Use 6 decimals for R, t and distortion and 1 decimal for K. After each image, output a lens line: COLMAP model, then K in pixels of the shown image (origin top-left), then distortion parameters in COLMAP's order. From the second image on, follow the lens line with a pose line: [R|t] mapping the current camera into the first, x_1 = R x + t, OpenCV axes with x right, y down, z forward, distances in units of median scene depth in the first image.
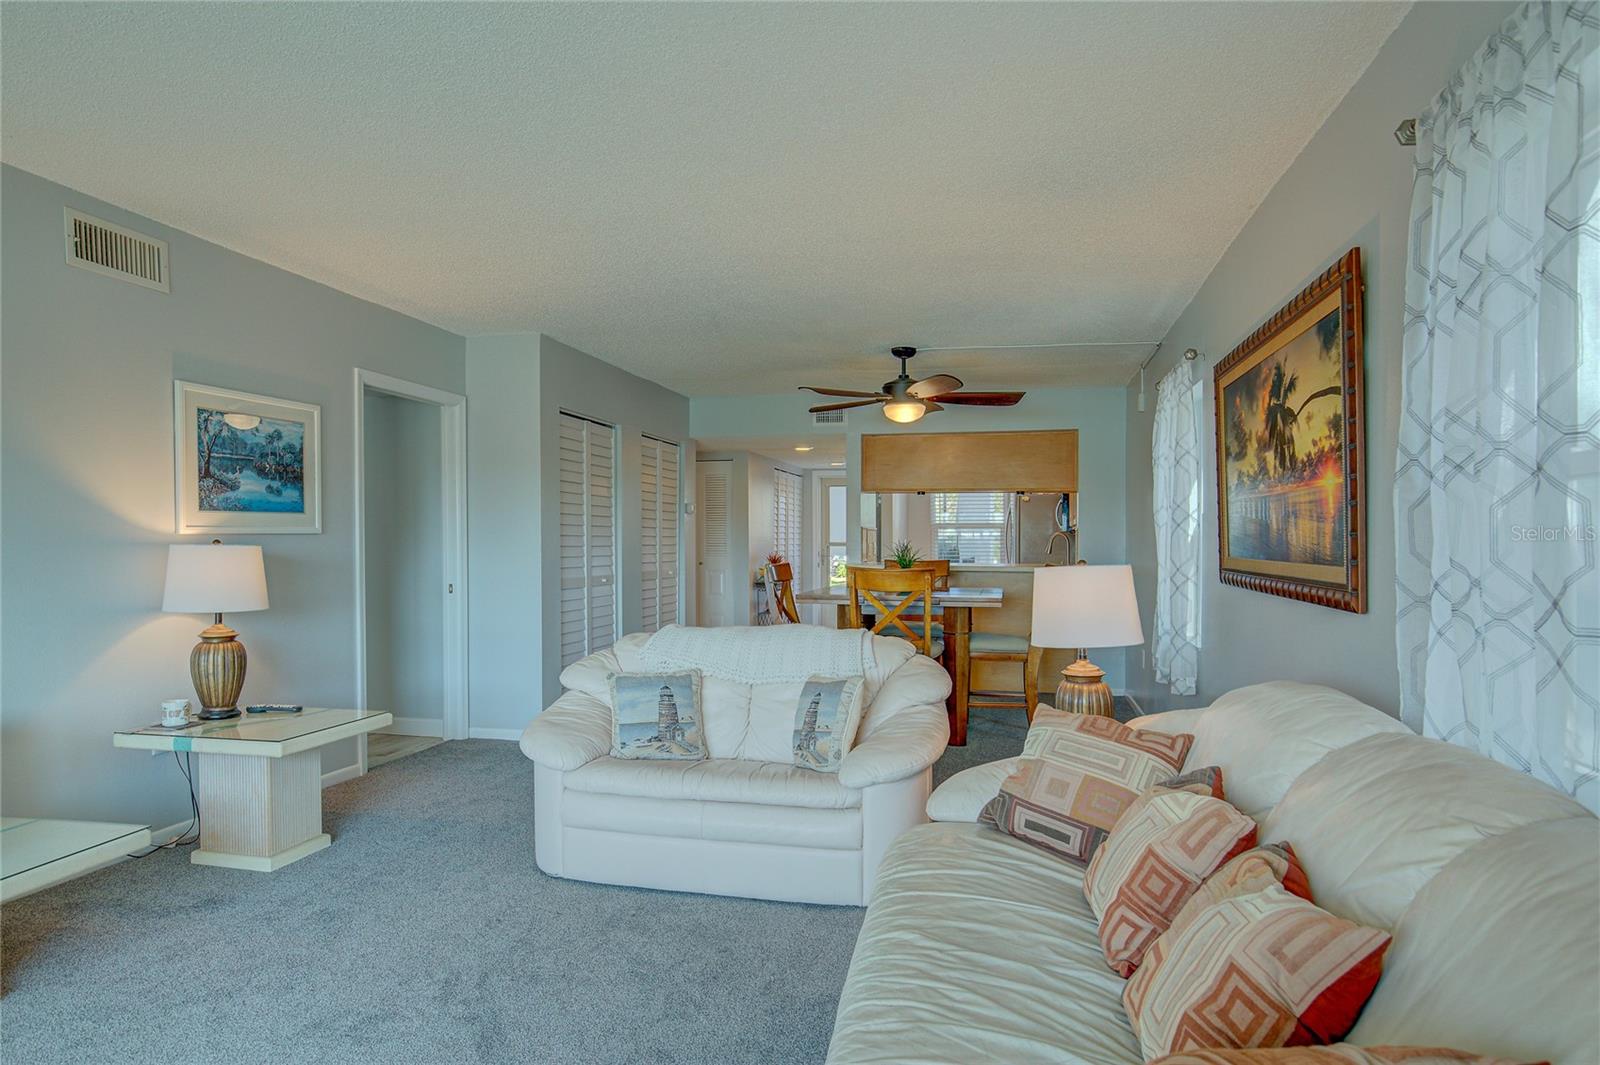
lens RADIAL K [[974.3, 0, 800.5], [0, 974.3, 535.4], [0, 0, 1]] dist [0.000662, 0.000014]
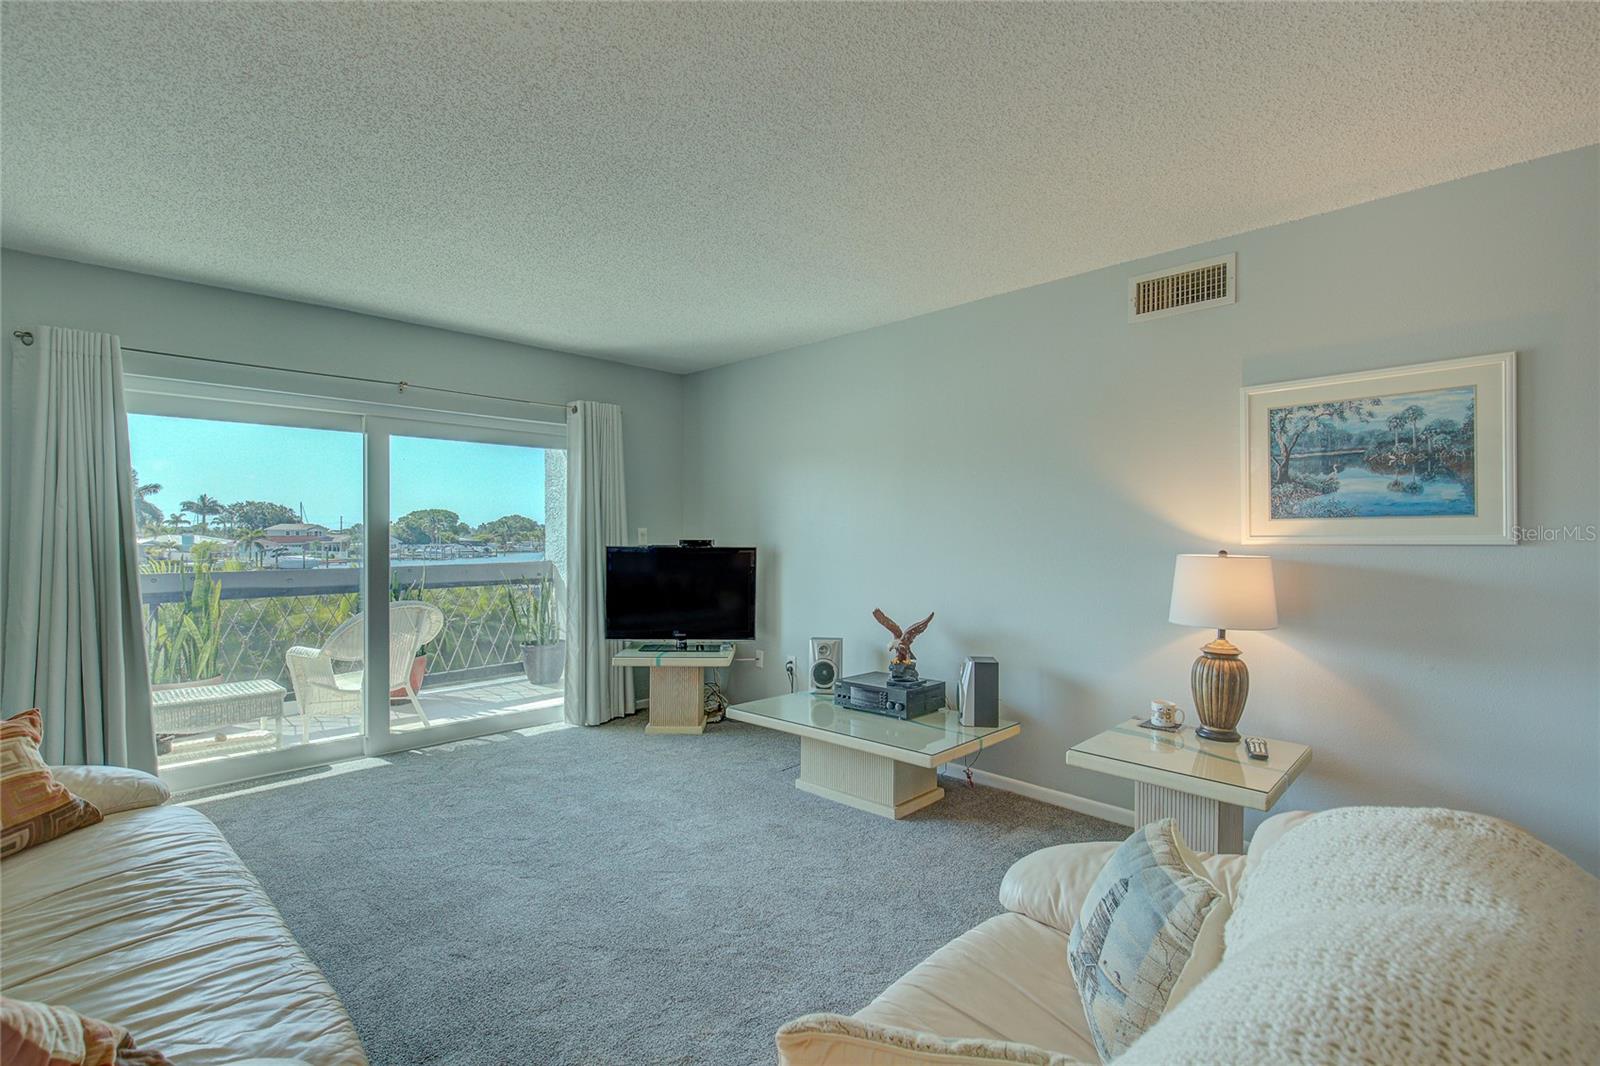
lens RADIAL K [[725.7, 0, 796.6], [0, 725.7, 546.2], [0, 0, 1]] dist [-0.005233, 0.000684]
pose [[-0.528777, 0.009460, -0.848708, 0.204426], [0.000850, 0.999943, 0.010616, -0.007093], [0.848761, 0.004892, -0.528755, 0.947723]]
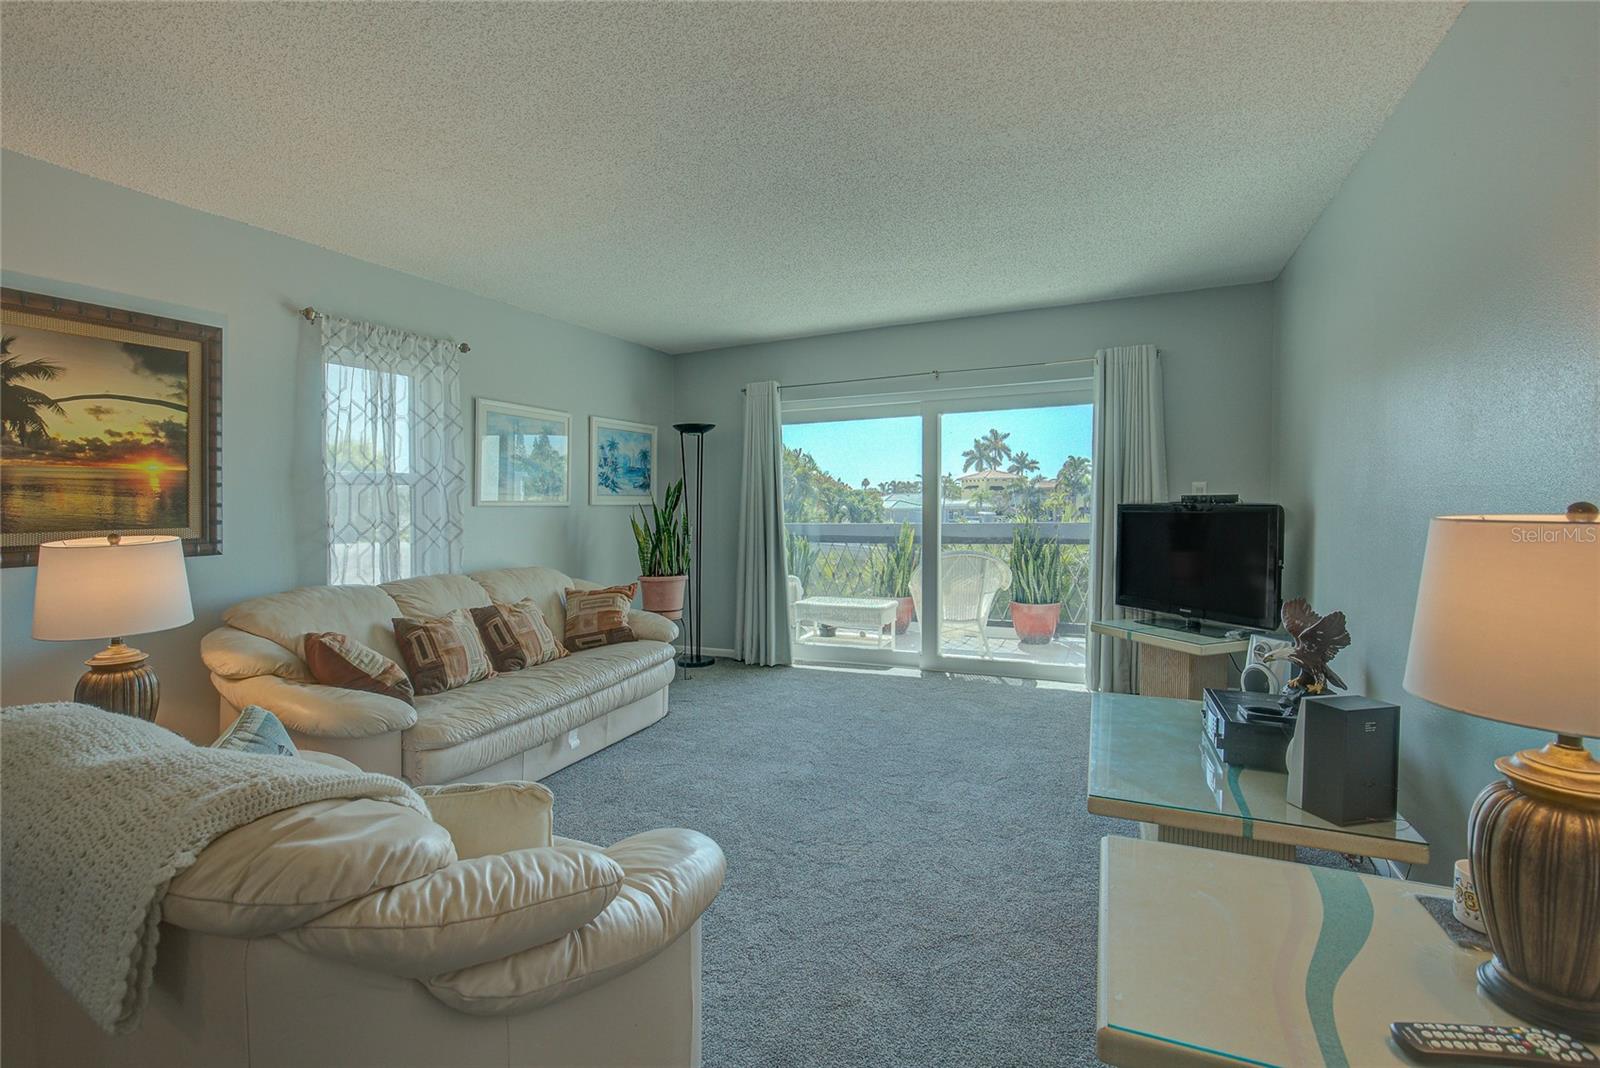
lens RADIAL K [[725.7, 0, 795.4], [0, 725.7, 520.3], [0, 0, 1]] dist [-0.005233, 0.000684]
pose [[-0.980614, 0.007806, 0.195795, -0.356726], [0.012371, 0.999679, 0.022101, 0.000174], [-0.195560, 0.024094, -0.980396, 1.208167]]
